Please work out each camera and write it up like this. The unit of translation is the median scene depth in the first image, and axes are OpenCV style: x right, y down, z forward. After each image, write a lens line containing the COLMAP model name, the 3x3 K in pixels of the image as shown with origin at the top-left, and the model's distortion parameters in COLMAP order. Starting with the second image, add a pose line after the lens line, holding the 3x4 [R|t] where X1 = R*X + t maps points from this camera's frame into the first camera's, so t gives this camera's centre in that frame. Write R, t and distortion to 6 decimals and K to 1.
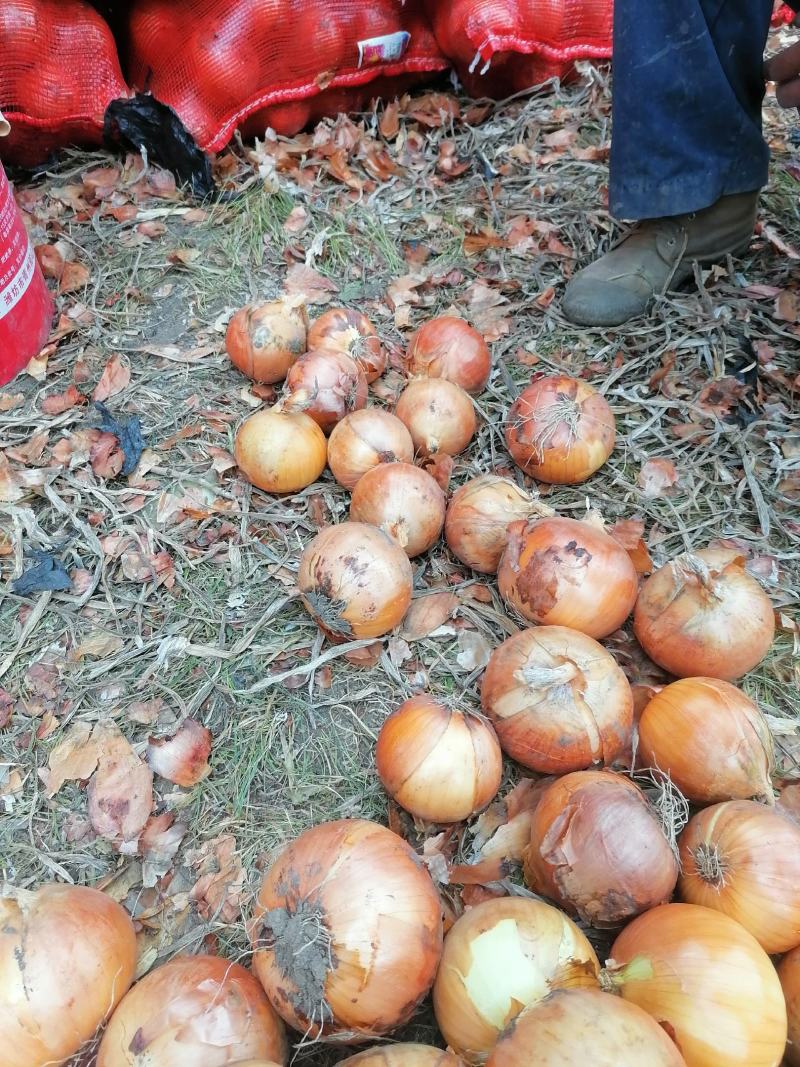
lens RADIAL K [[788.4, 0, 400.0], [0, 788.4, 533.5], [0, 0, 1]] dist [0.073478, -0.096133]
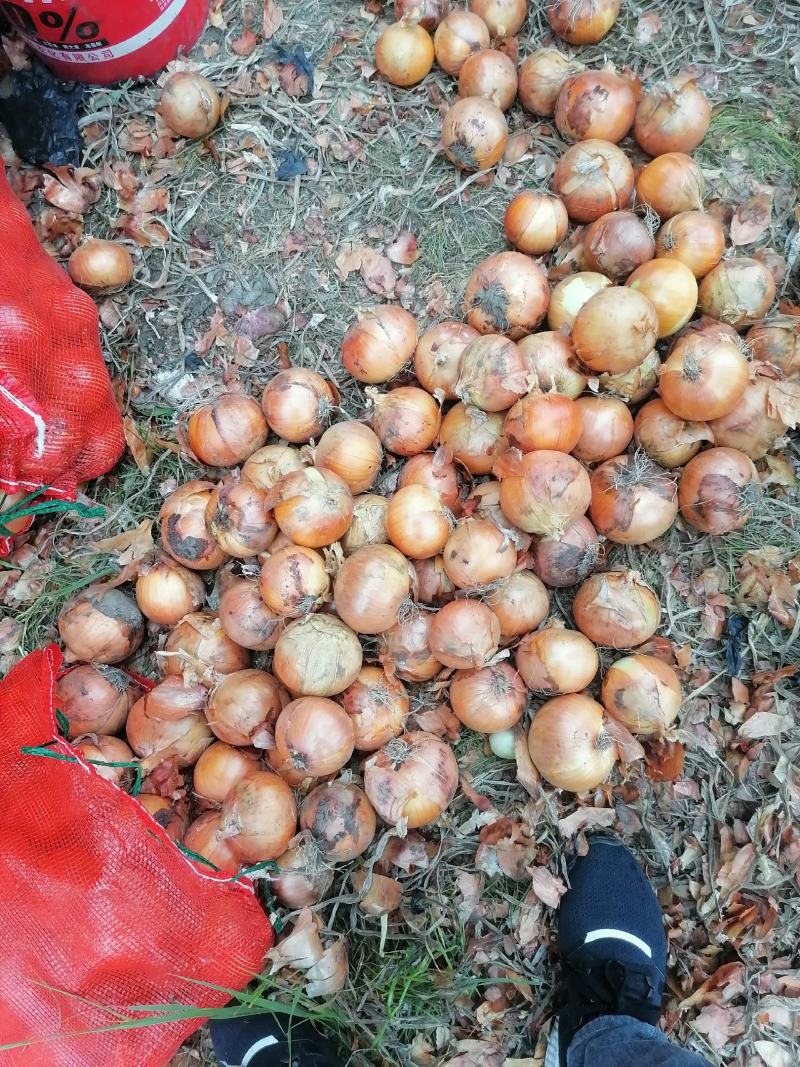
lens RADIAL K [[788.4, 0, 400.0], [0, 788.4, 533.5], [0, 0, 1]] dist [0.073478, -0.096133]
pose [[0.985735, -0.154700, -0.066287, -0.229470], [0.167632, 0.867313, 0.468687, -0.029647], [-0.015014, -0.473113, 0.880874, -0.940628]]
